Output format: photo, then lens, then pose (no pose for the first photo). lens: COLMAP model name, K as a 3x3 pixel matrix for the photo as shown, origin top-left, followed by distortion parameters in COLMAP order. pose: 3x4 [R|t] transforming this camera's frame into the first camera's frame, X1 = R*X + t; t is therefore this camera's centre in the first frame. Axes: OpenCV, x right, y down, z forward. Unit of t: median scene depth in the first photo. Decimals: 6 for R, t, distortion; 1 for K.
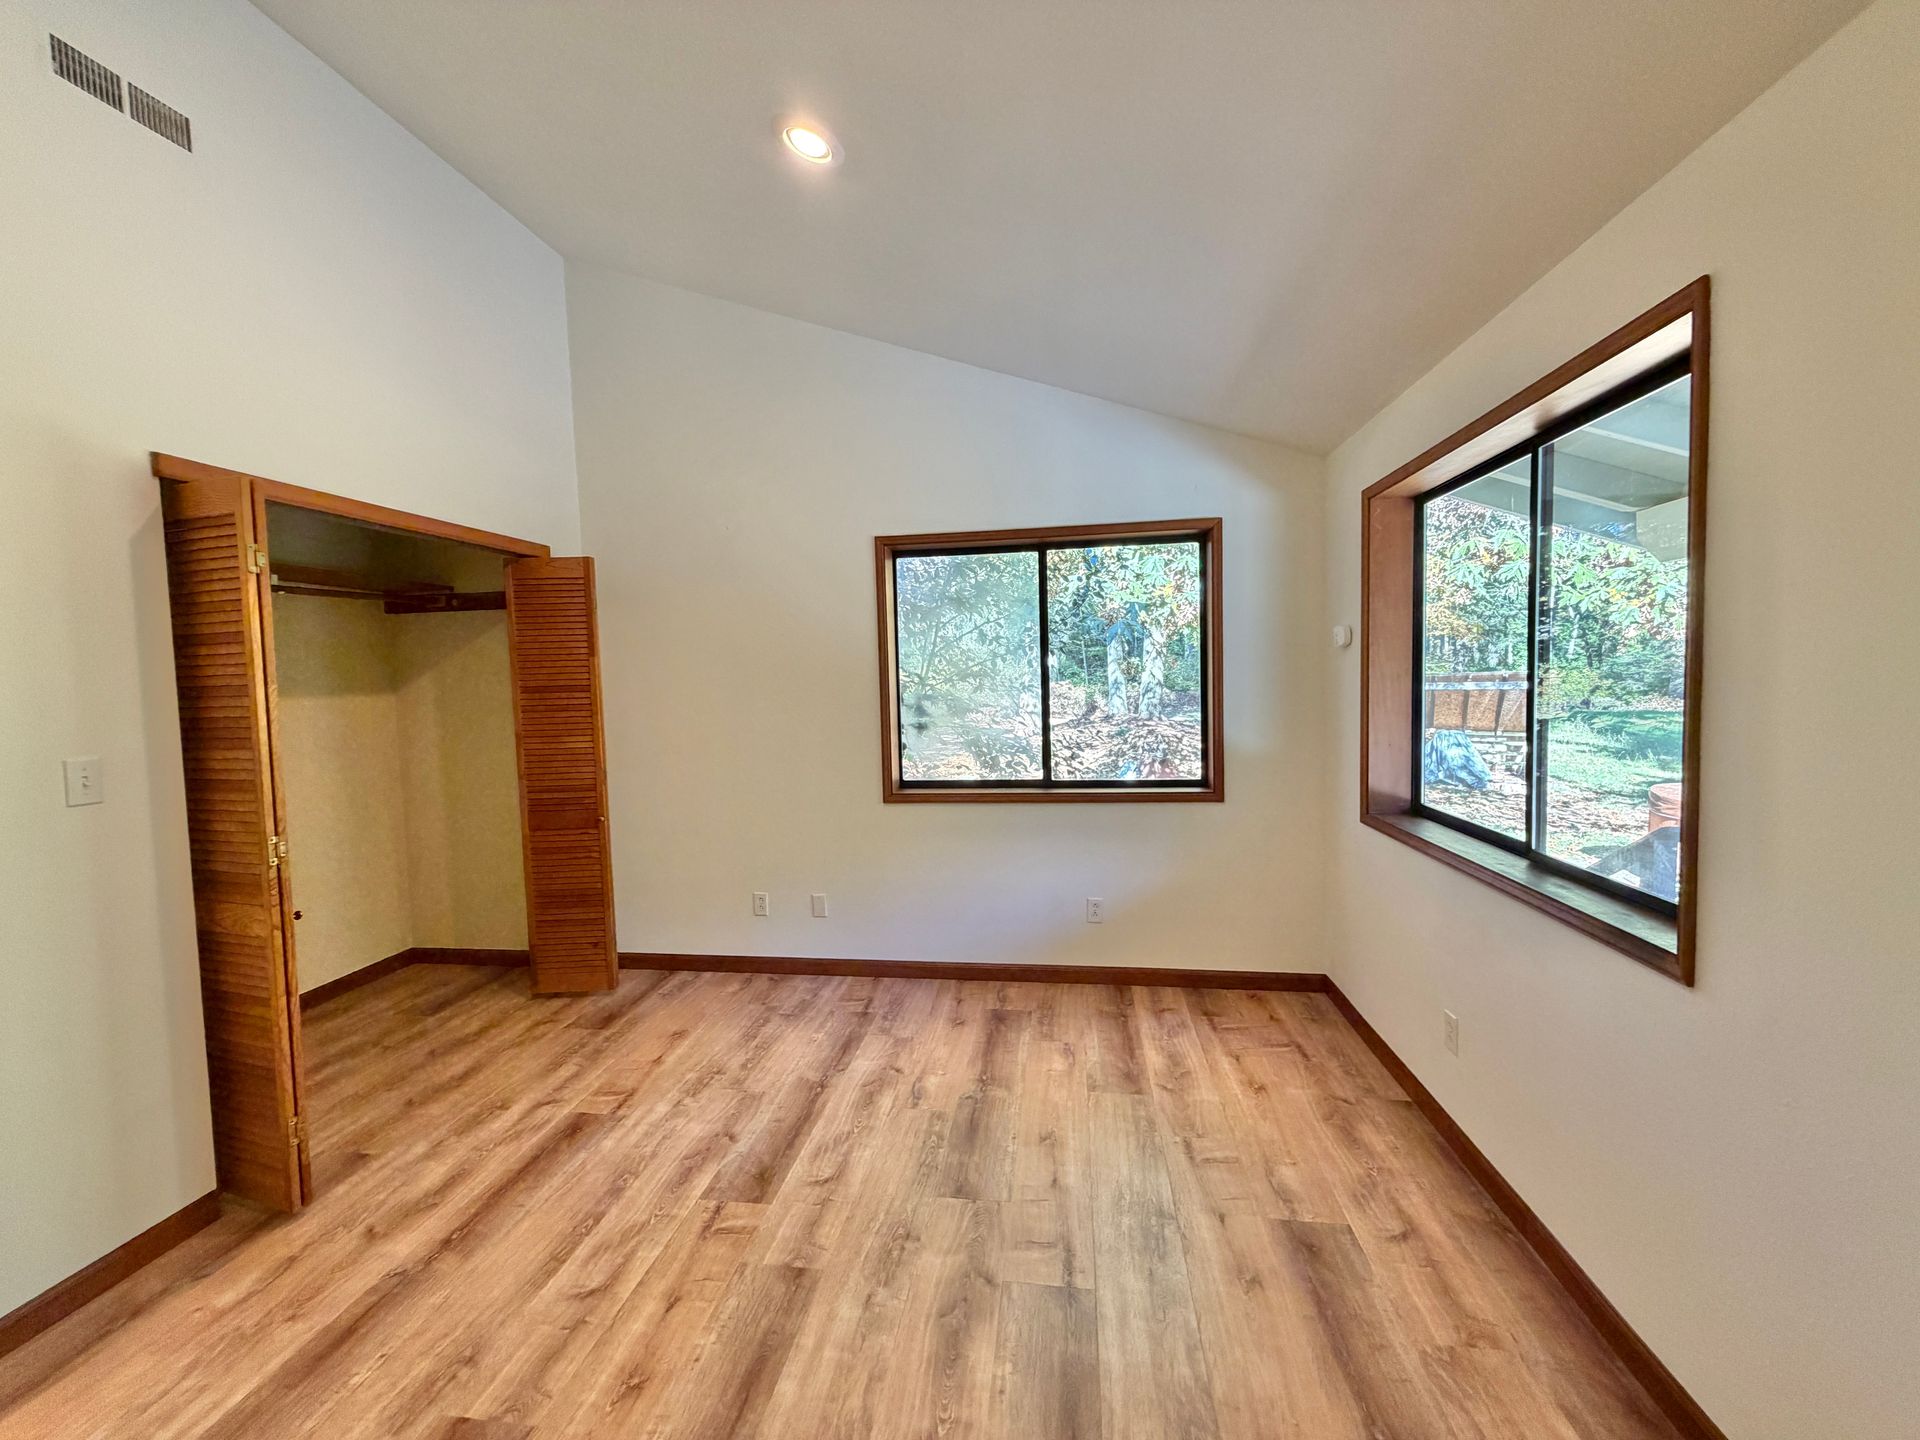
lens RADIAL K [[761.2, 0, 958.7], [0, 761.2, 720.6], [0, 0, 1]] dist [-0.002141, 0.000247]
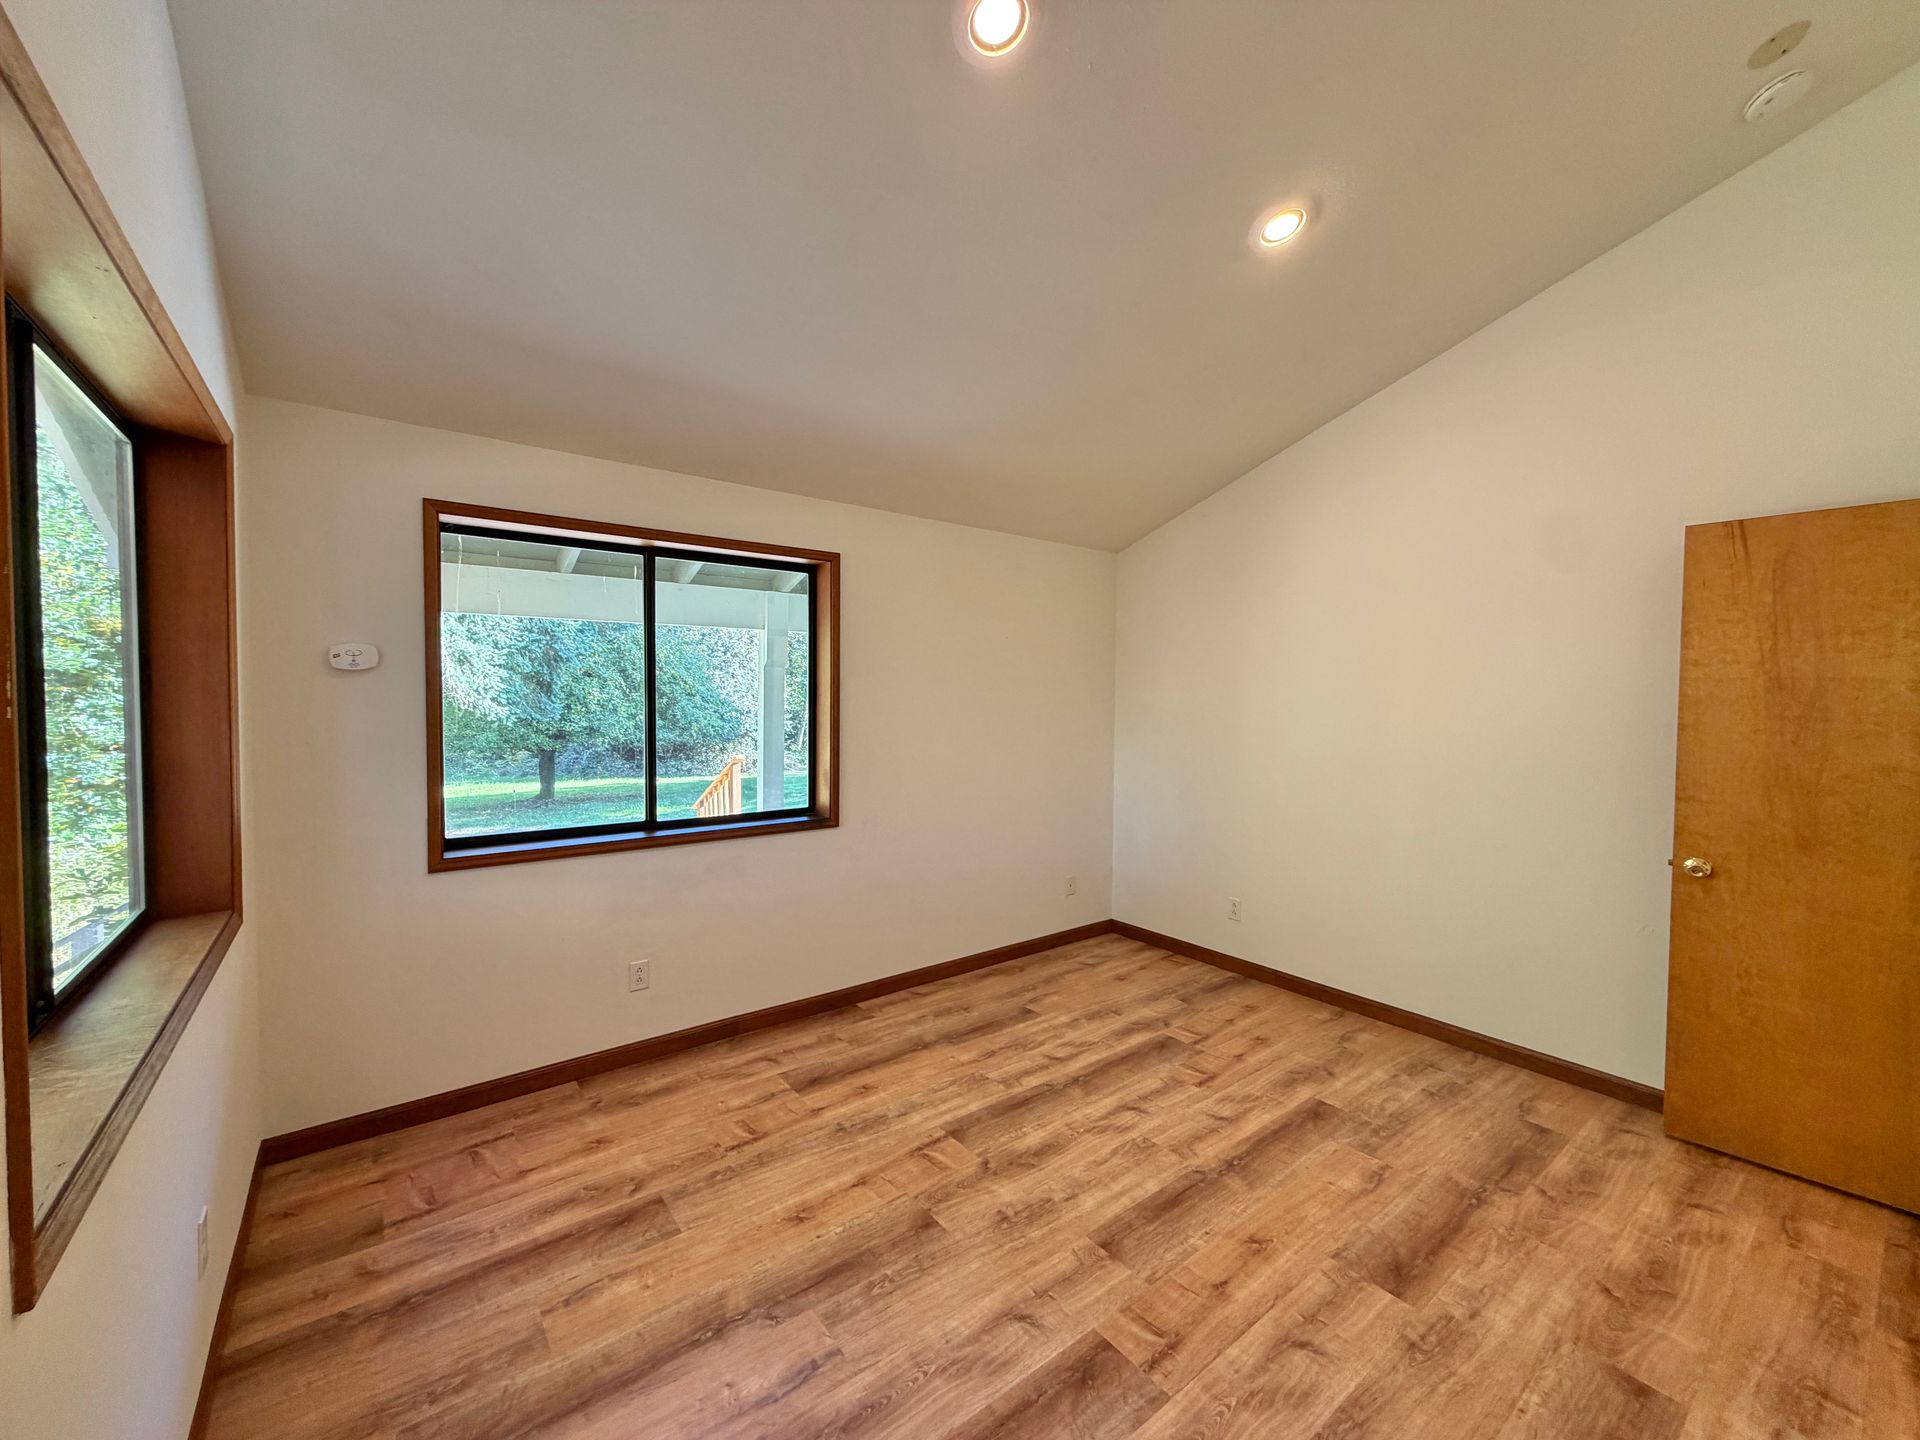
lens RADIAL K [[761.2, 0, 959.3], [0, 761.2, 717.1], [0, 0, 1]] dist [-0.002141, 0.000247]
pose [[-0.718359, 0.001746, 0.695671, -0.728483], [0.053256, 0.997200, 0.052489, -0.082824], [-0.693631, 0.074754, -0.716441, 1.667901]]
